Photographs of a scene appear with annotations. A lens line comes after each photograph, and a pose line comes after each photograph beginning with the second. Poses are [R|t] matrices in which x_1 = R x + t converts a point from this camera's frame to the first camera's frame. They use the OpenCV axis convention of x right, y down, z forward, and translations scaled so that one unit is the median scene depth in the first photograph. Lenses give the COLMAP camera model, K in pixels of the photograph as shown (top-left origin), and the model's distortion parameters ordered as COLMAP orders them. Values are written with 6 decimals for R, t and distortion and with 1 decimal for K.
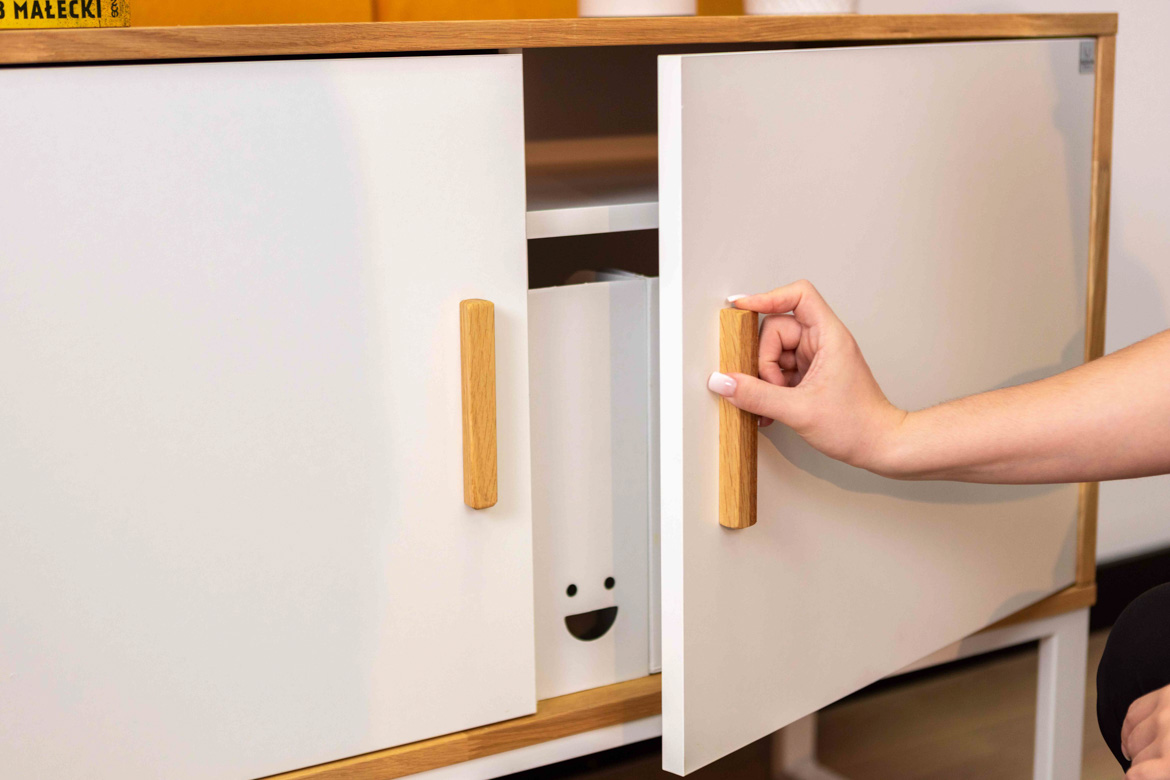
lens RADIAL K [[1784.3, 0, 585.0], [0, 1784.3, 390.0], [0, 0, 1]] dist [-0.070906, 0.020511]
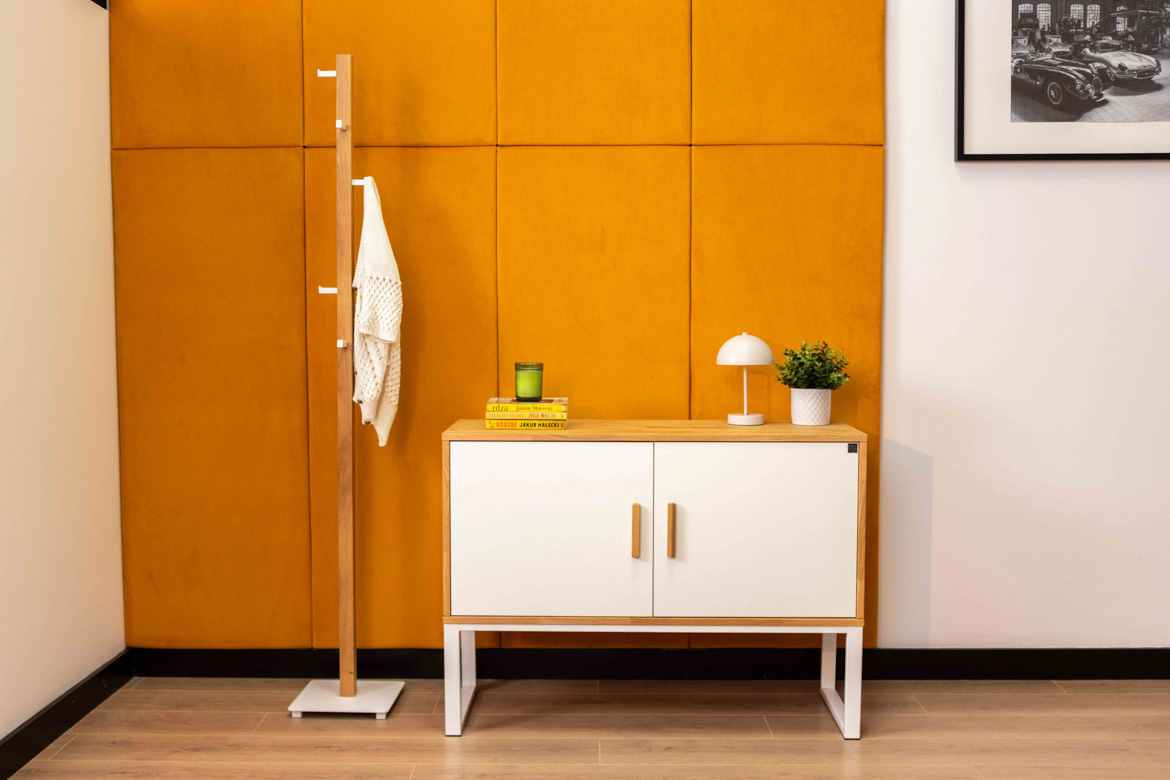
lens RADIAL K [[1298.2, 0, 585.0], [0, 1298.2, 390.0], [0, 0, 1]] dist [-0.015512, -0.006621]
pose [[0.846237, 0.056213, -0.529834, 1.342015], [-0.121946, 0.988457, -0.089899, -0.026347], [0.518665, 0.140687, 0.843323, -1.506825]]
